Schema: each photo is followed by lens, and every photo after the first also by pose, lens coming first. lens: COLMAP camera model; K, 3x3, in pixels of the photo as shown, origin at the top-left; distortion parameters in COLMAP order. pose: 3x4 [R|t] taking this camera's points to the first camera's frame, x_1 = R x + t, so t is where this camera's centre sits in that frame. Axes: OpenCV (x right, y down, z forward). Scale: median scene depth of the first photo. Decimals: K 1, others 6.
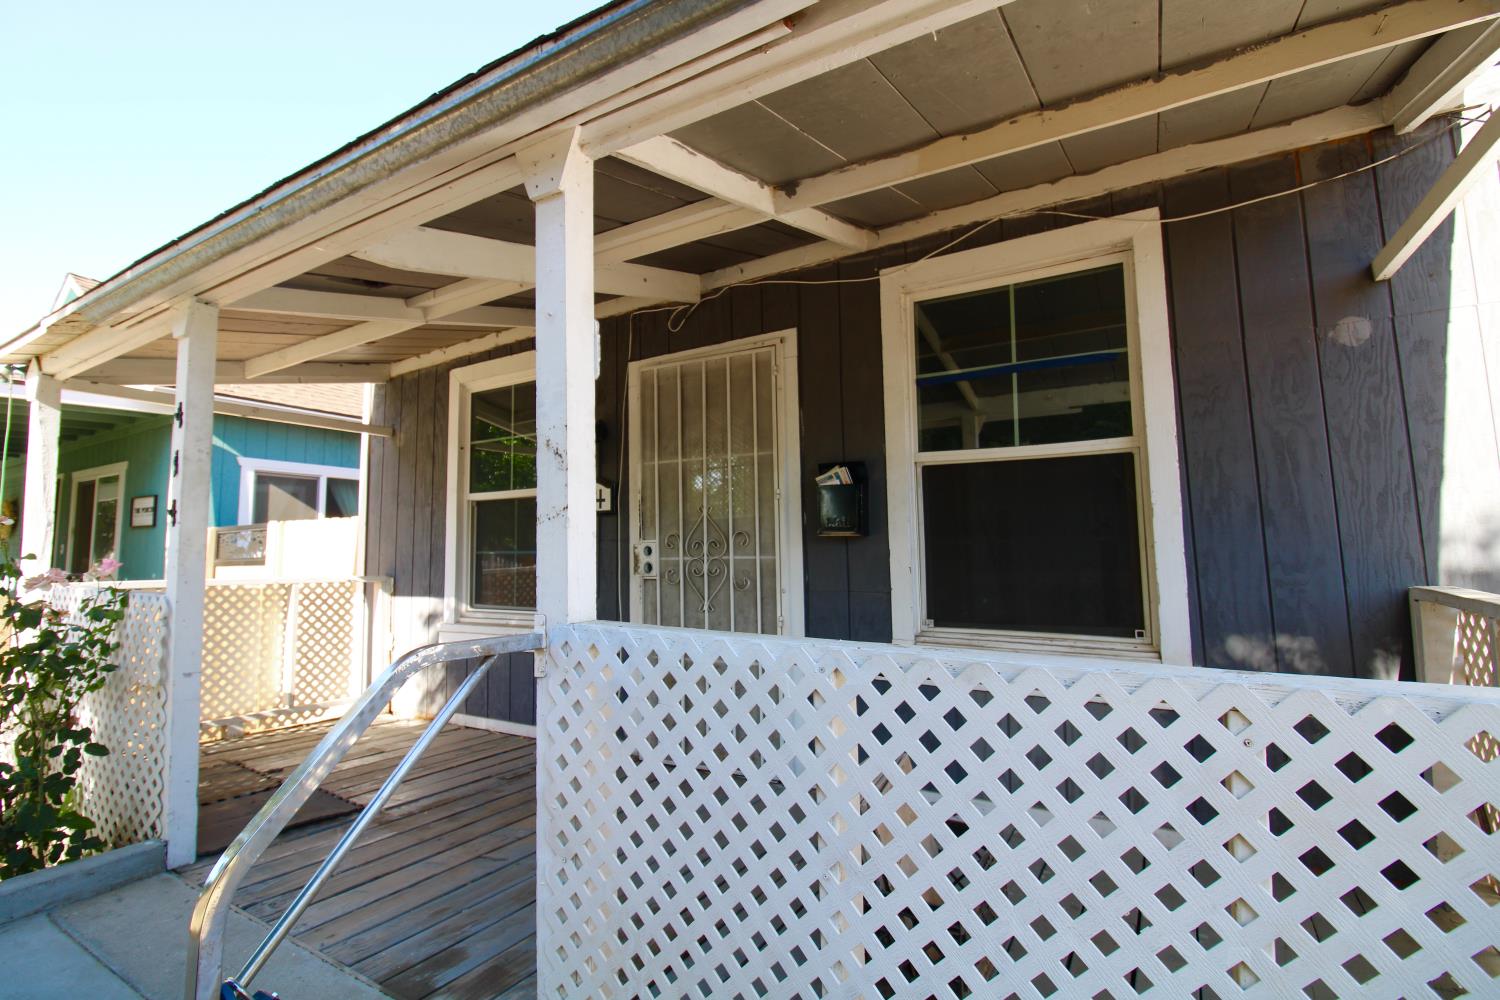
lens RADIAL K [[690.0, 0, 753.5], [0, 690.0, 496.5], [0, 0, 1]] dist [-0.004957, -0.007353]
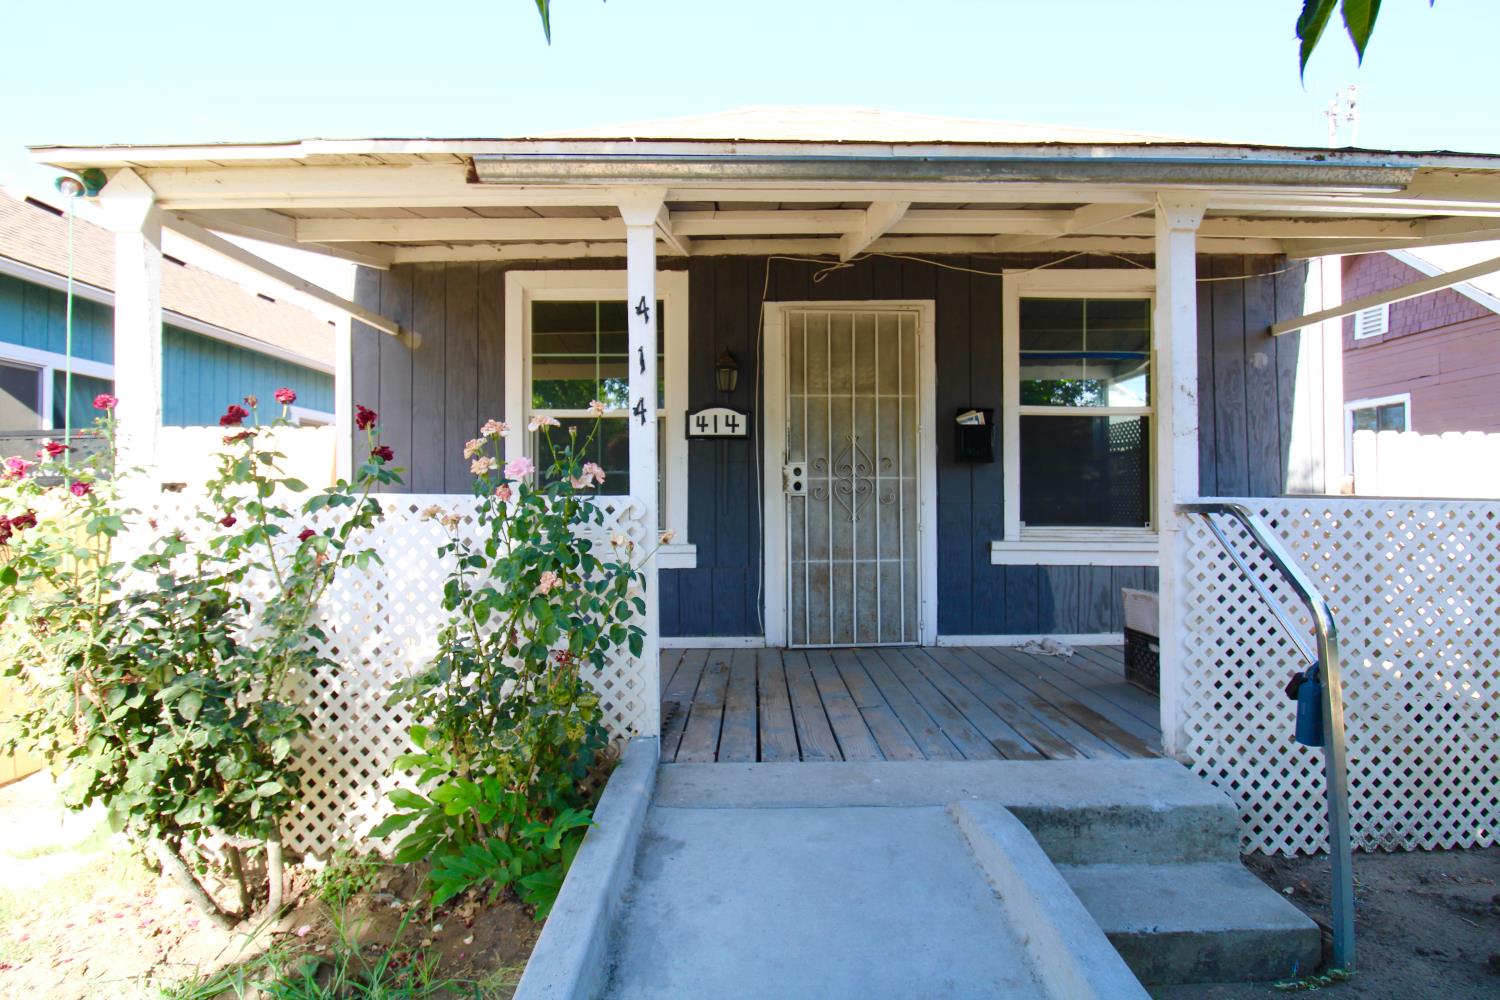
lens RADIAL K [[690.0, 0, 754.5], [0, 690.0, 493.3], [0, 0, 1]] dist [-0.004957, -0.007353]
pose [[0.856243, 0.008664, 0.516500, -0.905805], [-0.048945, 0.996722, 0.064421, 0.049056], [-0.514249, -0.080441, 0.853860, 0.049408]]
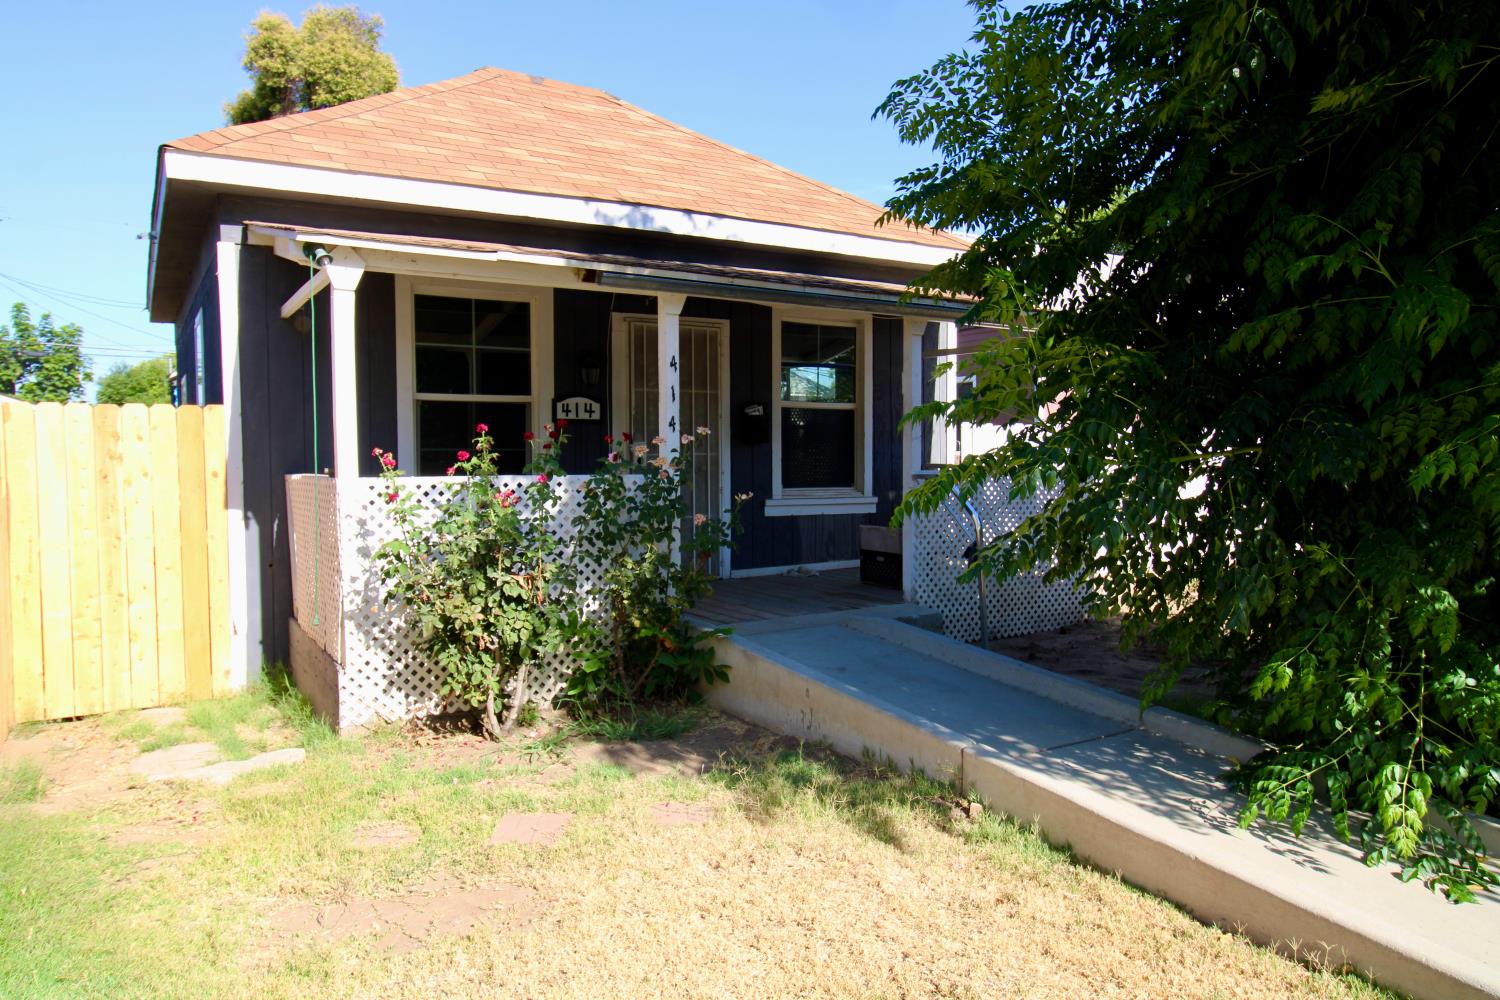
lens RADIAL K [[987.1, 0, 739.6], [0, 987.1, 489.0], [0, 0, 1]] dist [0.001879, -0.004128]
pose [[0.465085, -0.028807, 0.884797, -2.157141], [-0.076160, 0.994463, 0.072410, -0.006949], [-0.881984, -0.101063, 0.460316, -0.196481]]
